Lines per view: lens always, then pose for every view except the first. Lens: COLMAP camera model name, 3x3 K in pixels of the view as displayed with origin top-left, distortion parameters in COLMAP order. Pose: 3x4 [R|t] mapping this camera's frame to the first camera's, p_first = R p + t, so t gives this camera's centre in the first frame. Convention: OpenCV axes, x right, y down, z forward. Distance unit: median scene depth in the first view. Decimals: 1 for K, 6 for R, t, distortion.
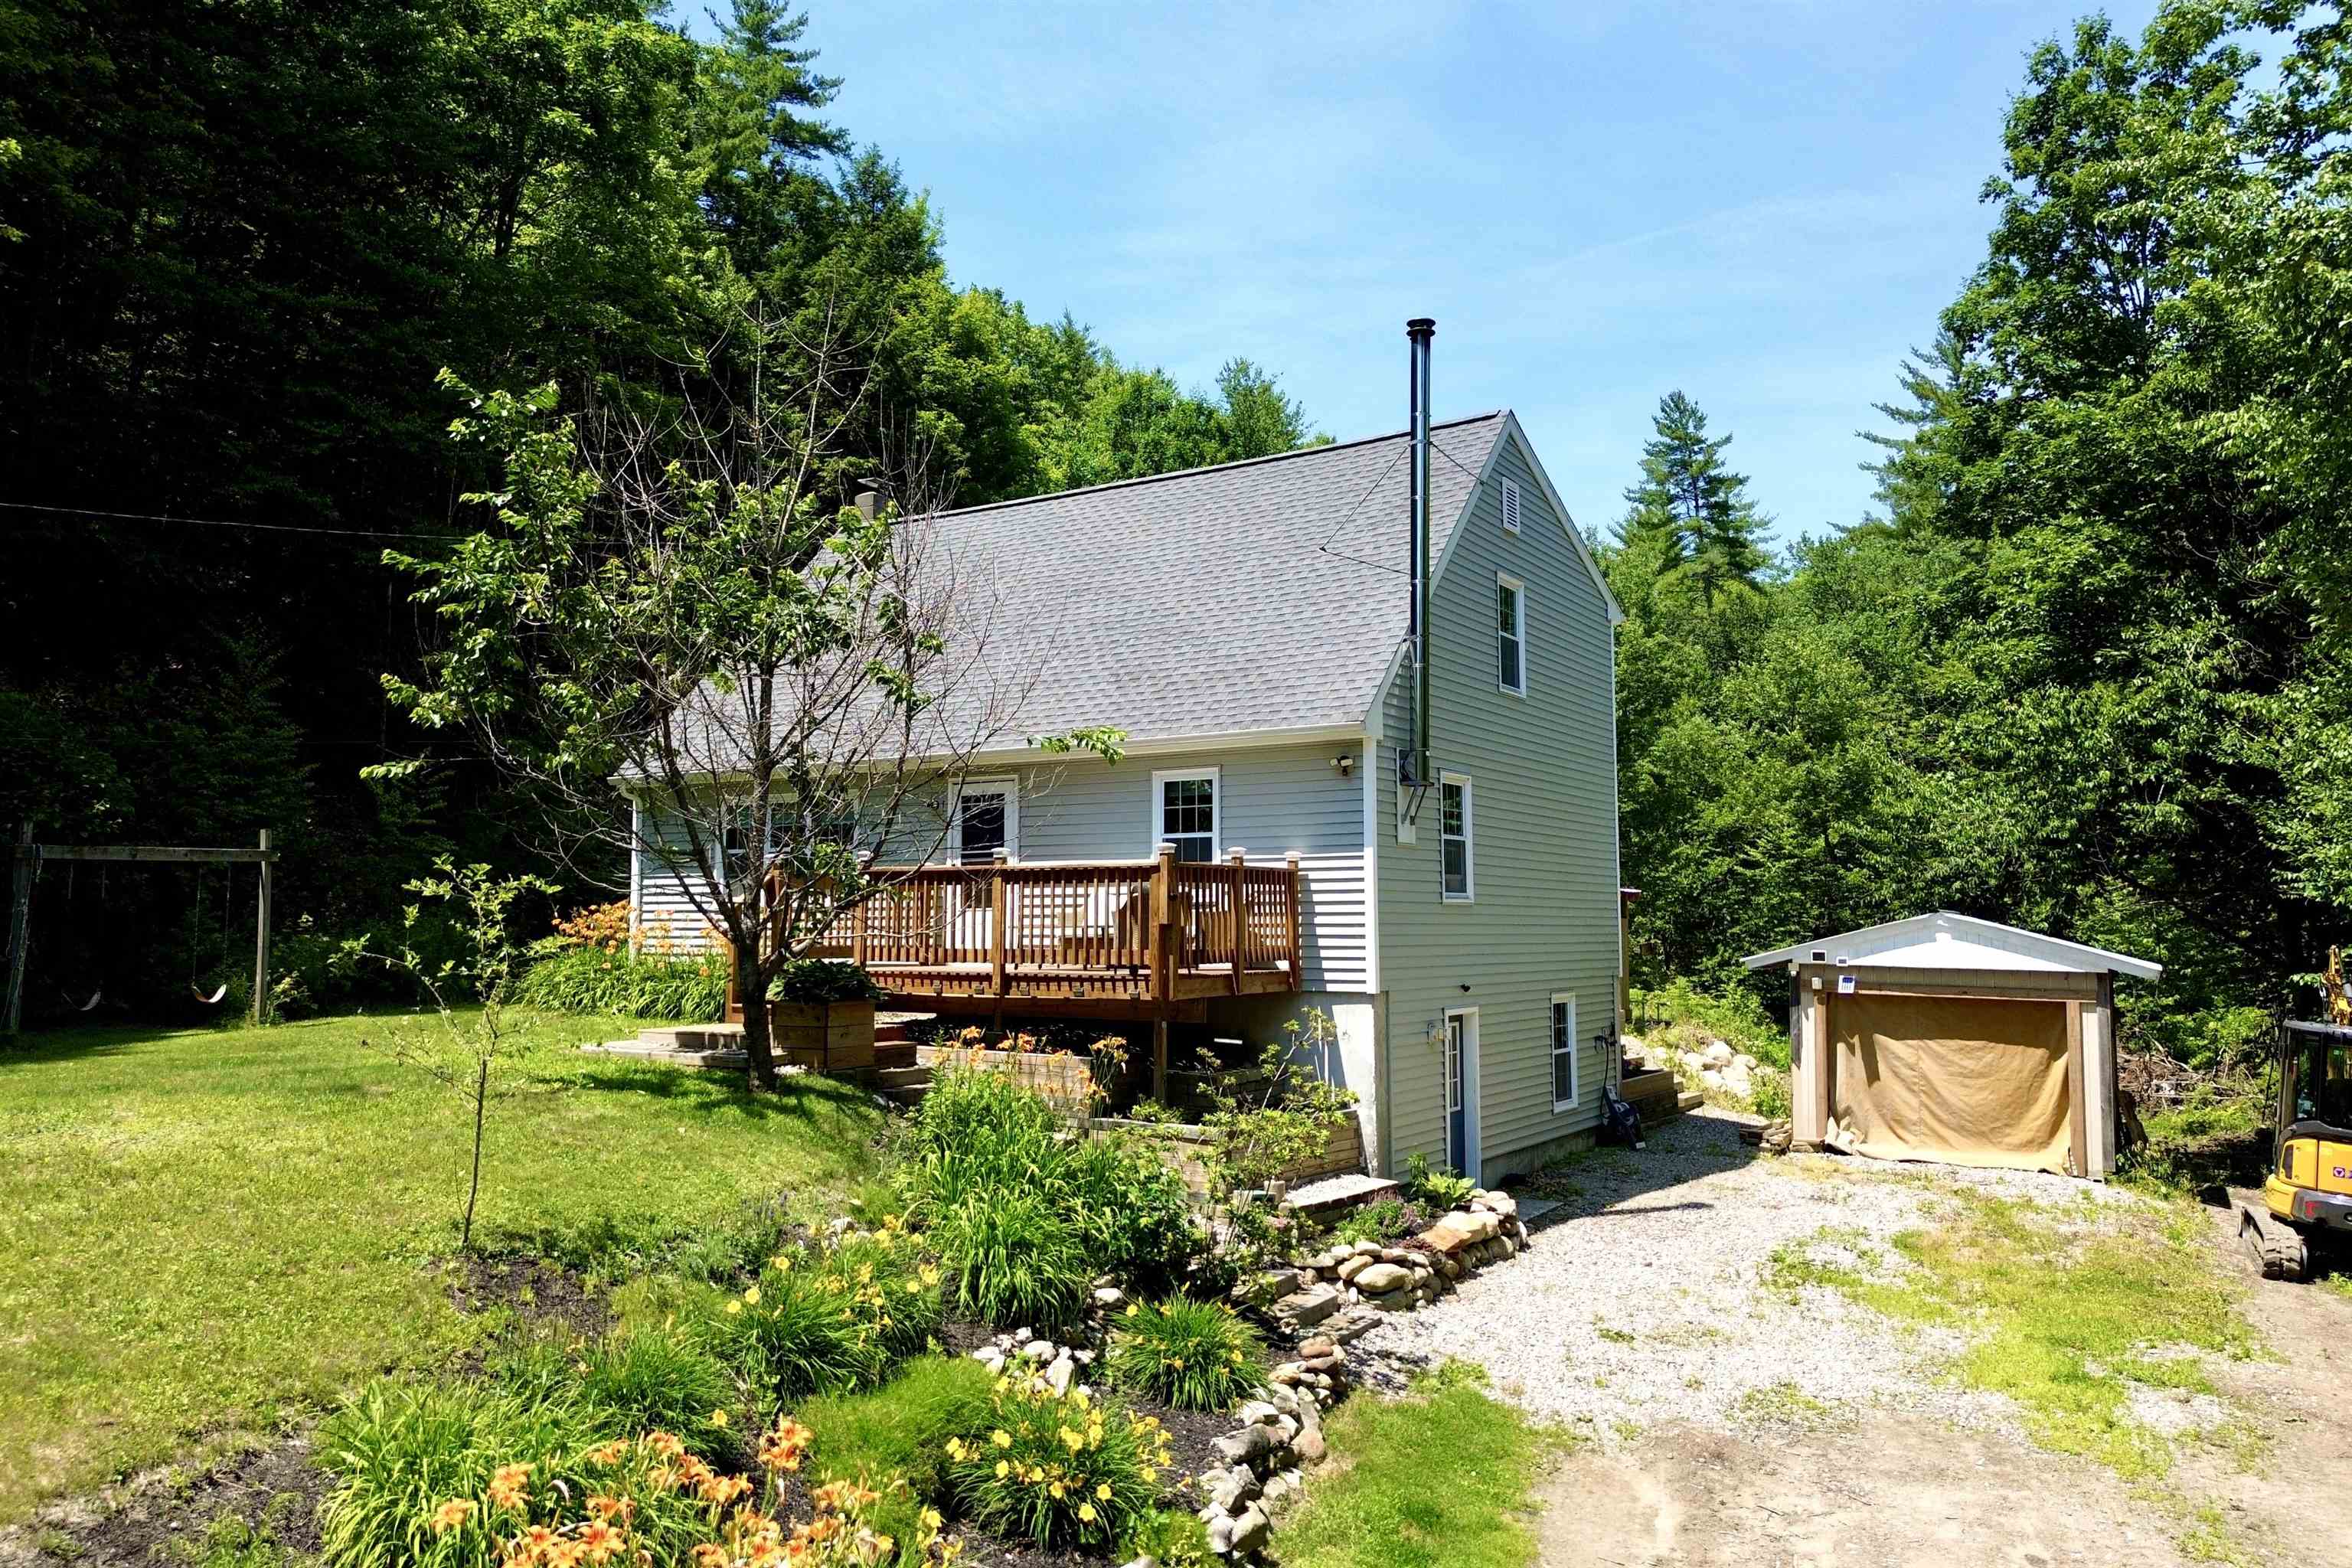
lens RADIAL K [[1705.4, 0, 1176.0], [0, 1705.4, 784.0], [0, 0, 1]] dist [0.052998, -0.028160]
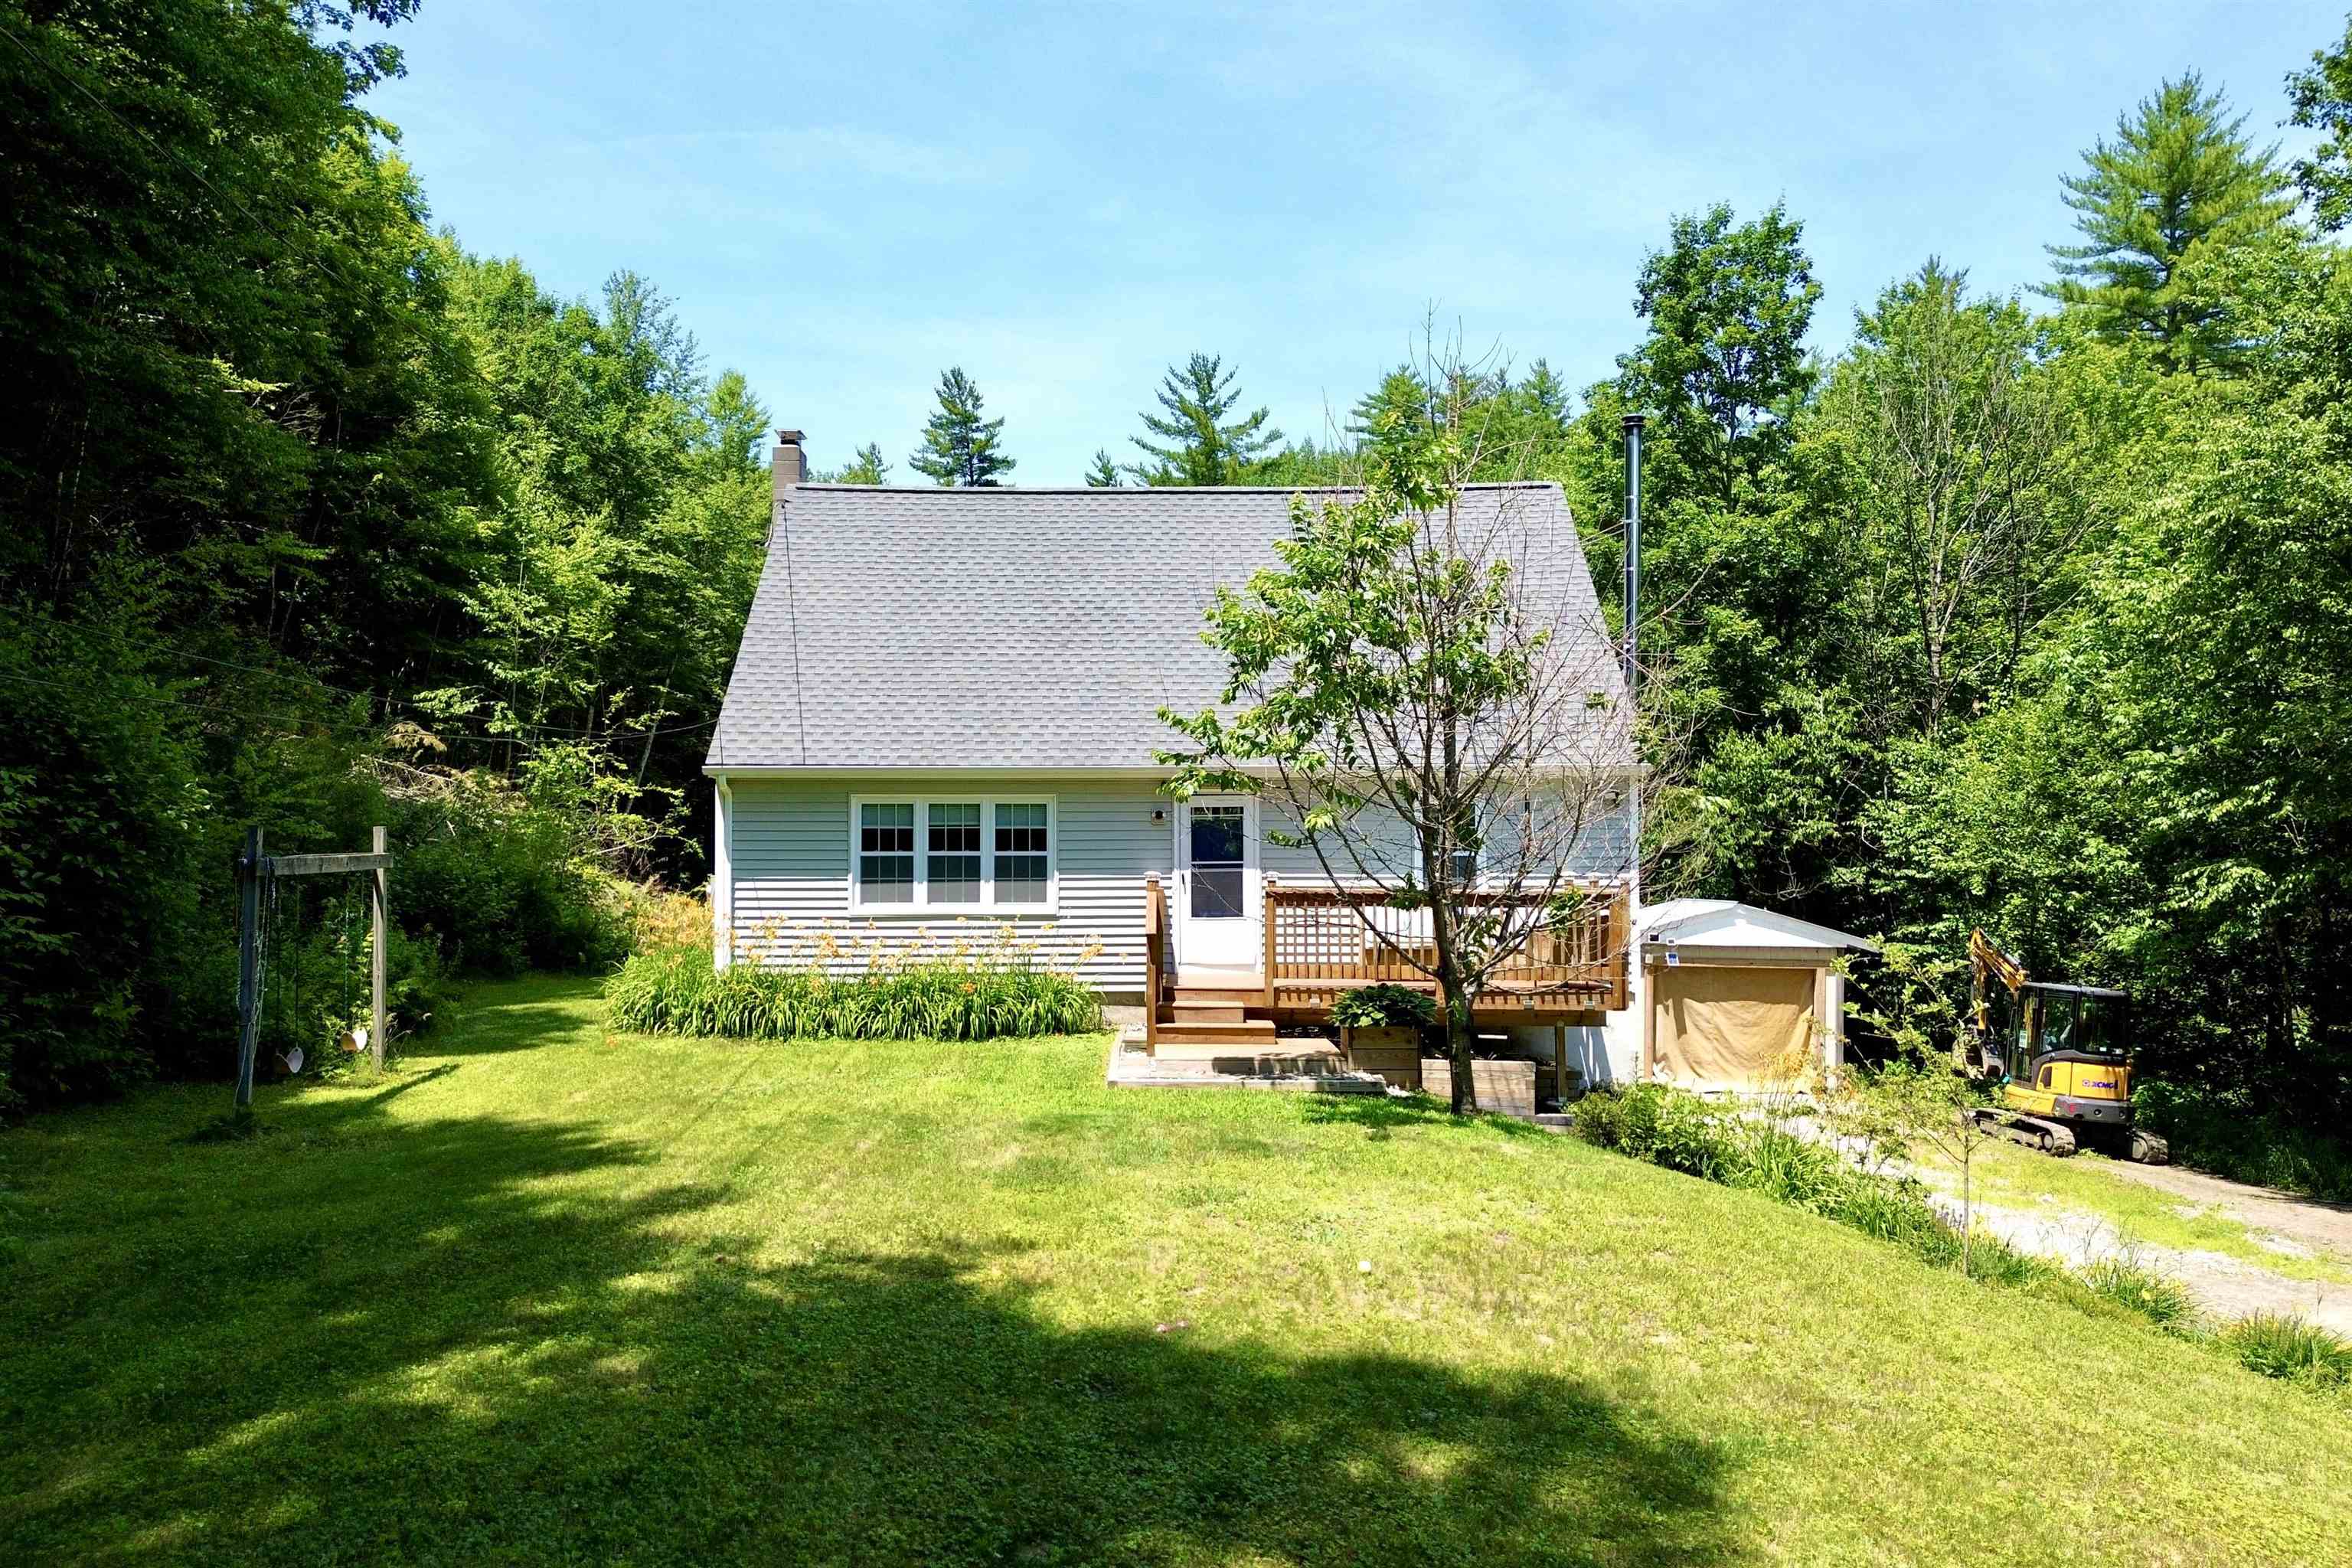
lens RADIAL K [[1699.0, 0, 1171.4], [0, 1699.0, 837.1], [0, 0, 1]] dist [0.030957, -0.001369]
pose [[0.843441, 0.010384, 0.537121, -0.601491], [-0.046889, 0.997421, 0.054347, -0.024979], [-0.535171, -0.071024, 0.841753, 0.143872]]
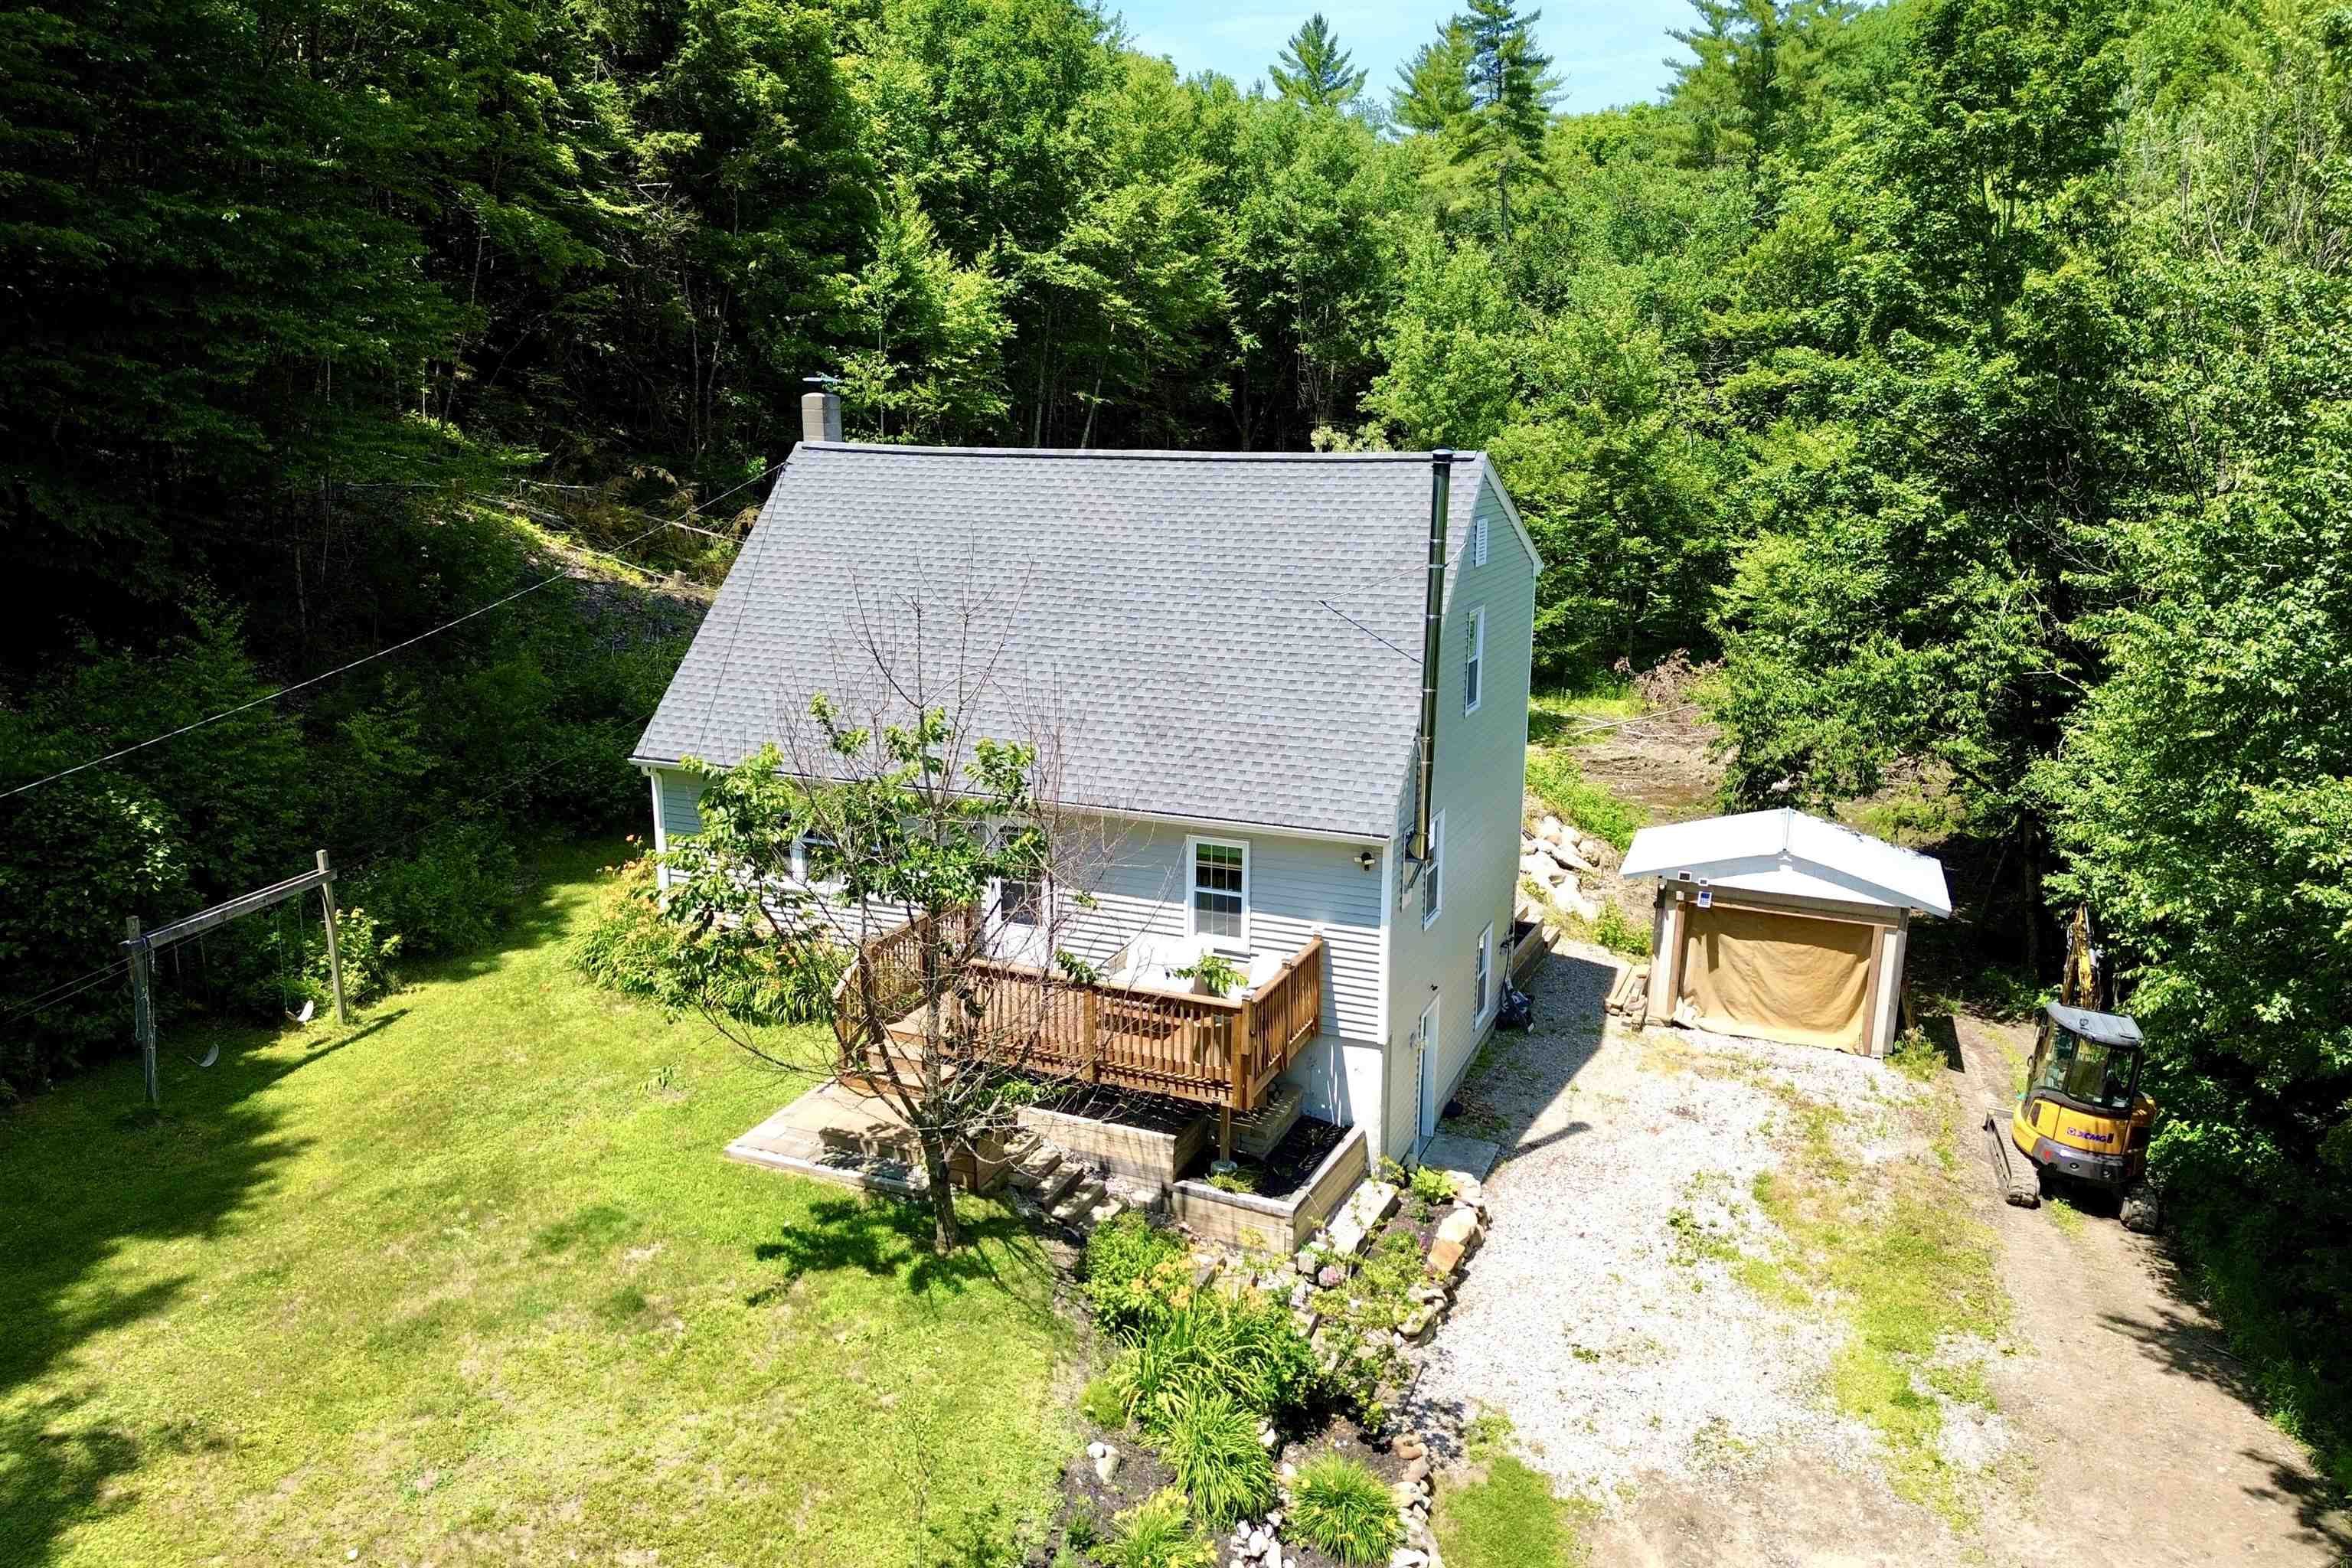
lens RADIAL K [[1700.9, 0, 1176.0], [0, 1700.9, 784.0], [0, 0, 1]] dist [0.056725, -0.000668]
pose [[0.987481, -0.027914, 0.155246, -0.164201], [-0.021480, 0.951252, 0.307665, -0.325411], [-0.156266, -0.307148, 0.938744, -0.051556]]
